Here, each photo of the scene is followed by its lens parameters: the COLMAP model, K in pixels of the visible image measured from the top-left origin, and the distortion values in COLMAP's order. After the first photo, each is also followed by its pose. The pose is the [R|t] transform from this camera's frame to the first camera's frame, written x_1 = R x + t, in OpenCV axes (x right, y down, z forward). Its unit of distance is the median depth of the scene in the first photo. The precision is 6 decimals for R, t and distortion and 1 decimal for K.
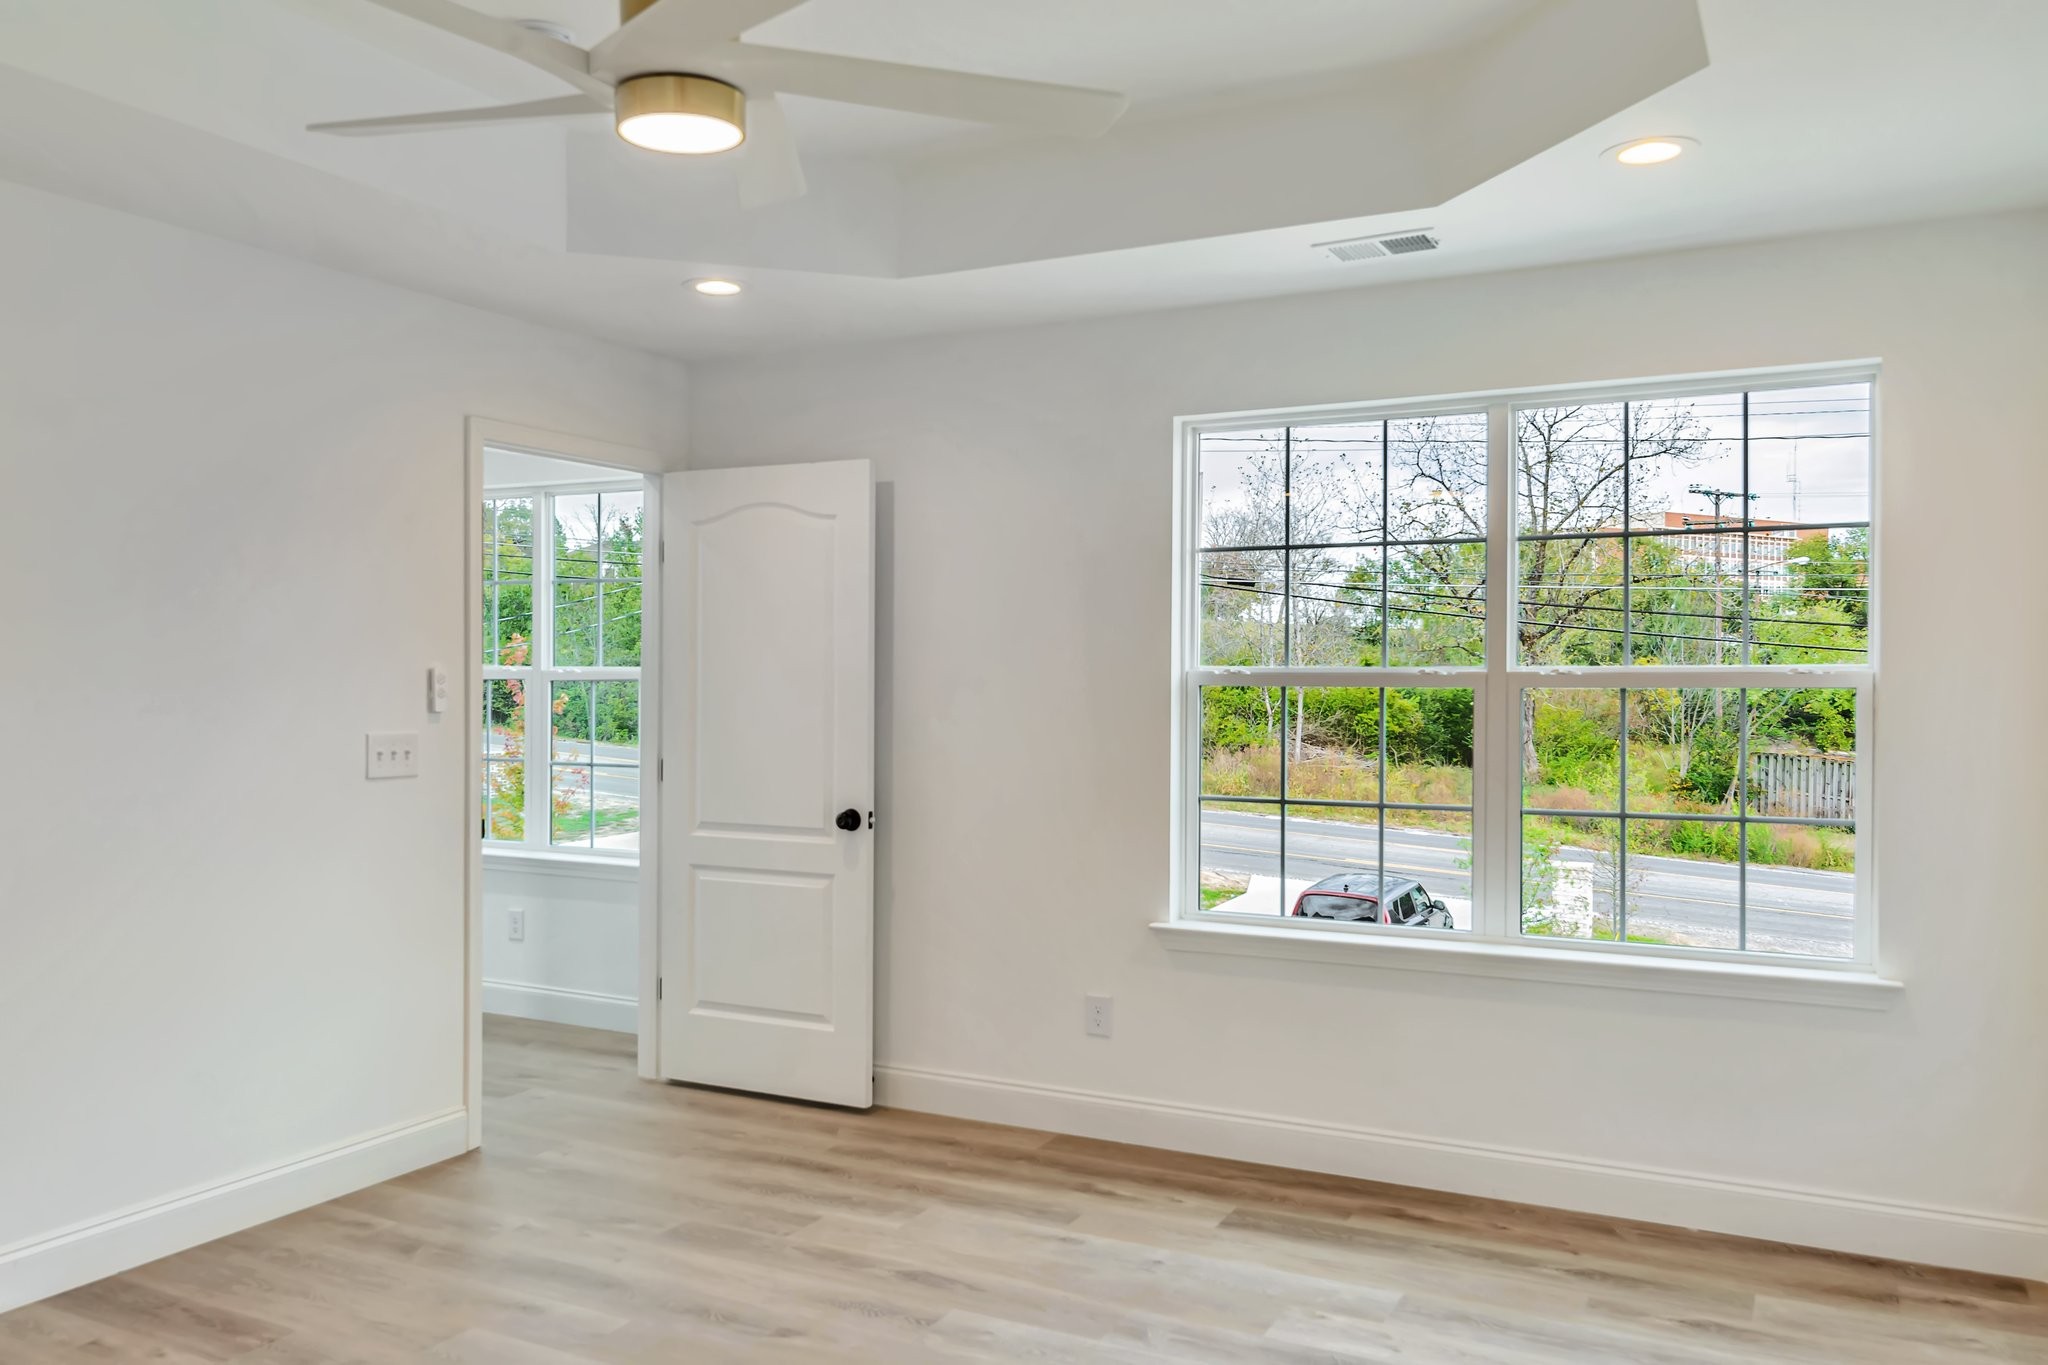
lens RADIAL K [[1551.4, 0, 1024.0], [0, 1551.4, 682.5], [0, 0, 1]] dist [0.007006, -0.005813]
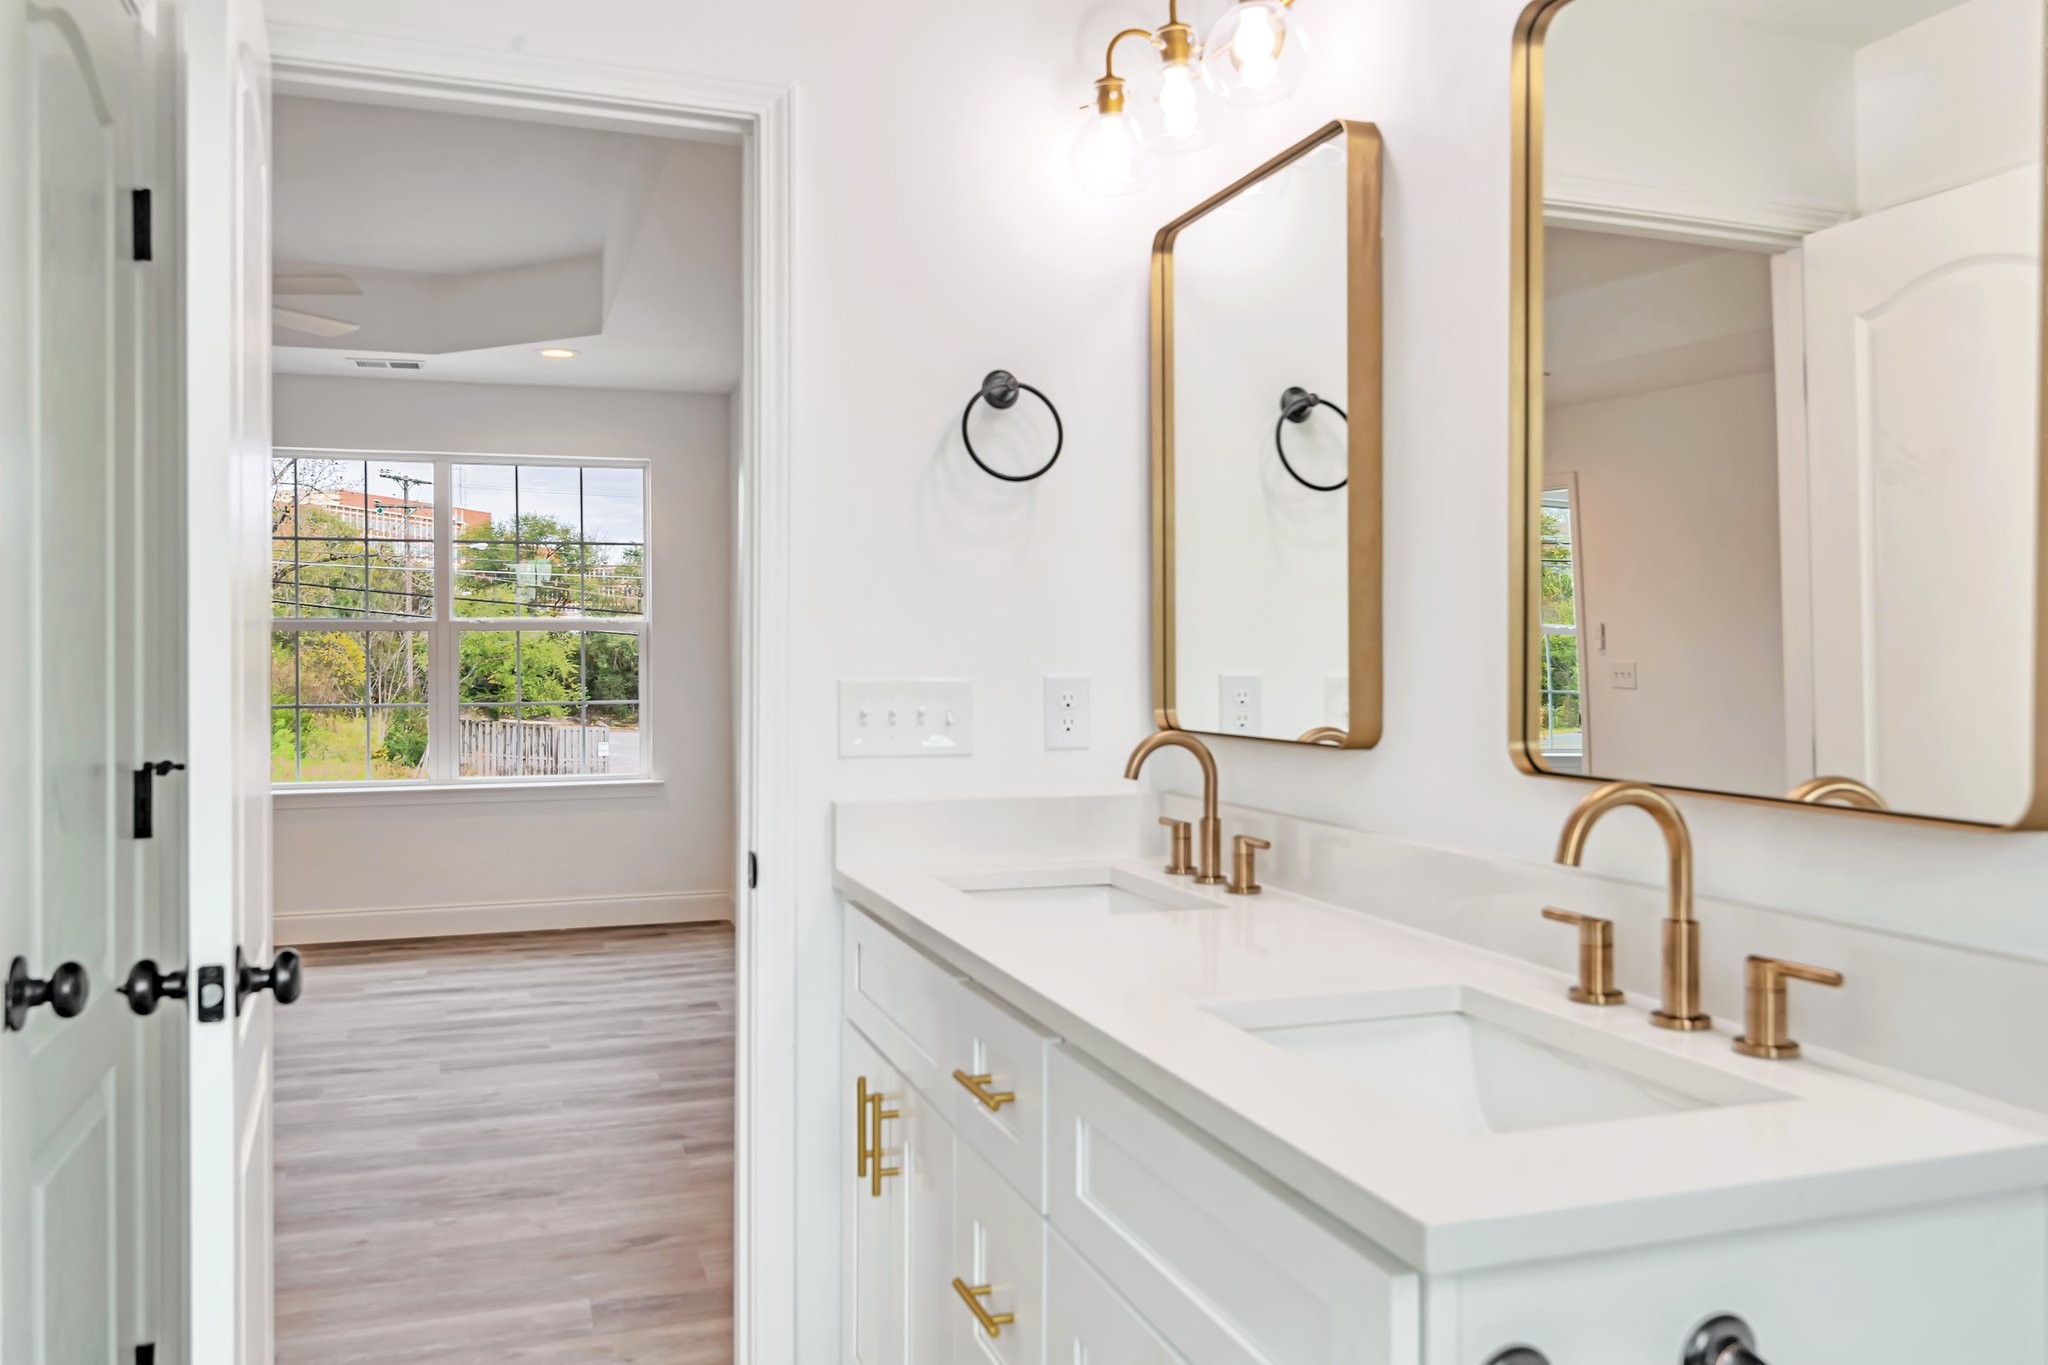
lens RADIAL K [[1551.4, 0, 1024.0], [0, 1551.4, 682.5], [0, 0, 1]] dist [0.007006, -0.005813]
pose [[0.689839, -0.018282, 0.723732, -0.474689], [0.008044, 0.999813, 0.017589, 0.034525], [-0.723918, -0.006312, 0.689857, -0.599654]]
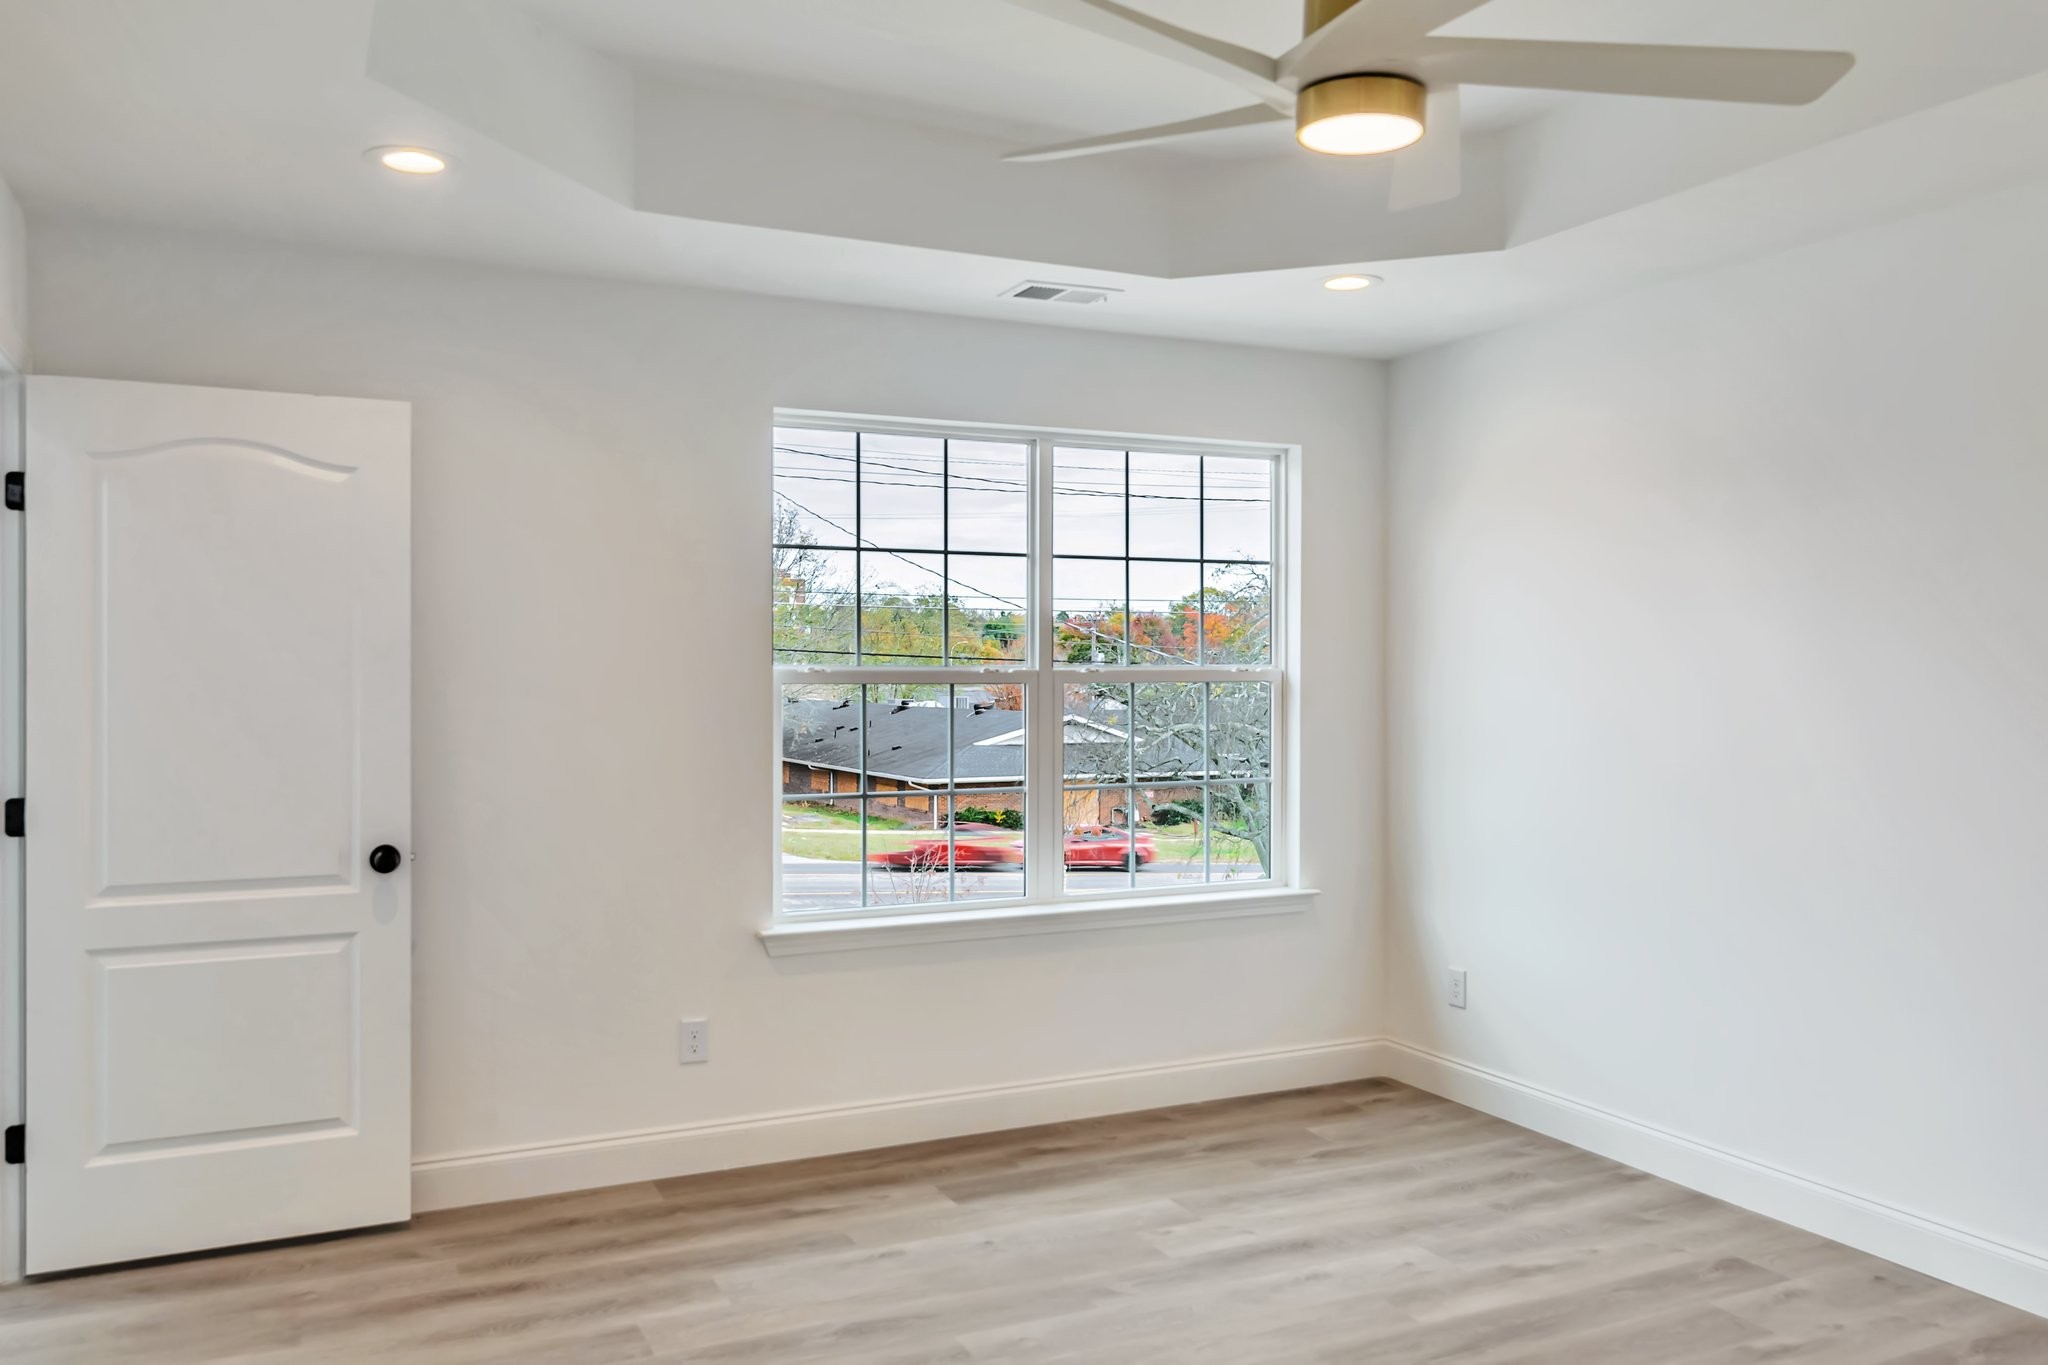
lens RADIAL K [[1533.1, 0, 1024.0], [0, 1533.1, 682.5], [0, 0, 1]] dist [0.001252, 0.000064]
pose [[0.607925, -0.005874, 0.793973, -0.626907], [0.006481, 0.999976, 0.002436, -0.000541], [-0.793968, 0.003664, 0.607949, 0.321334]]
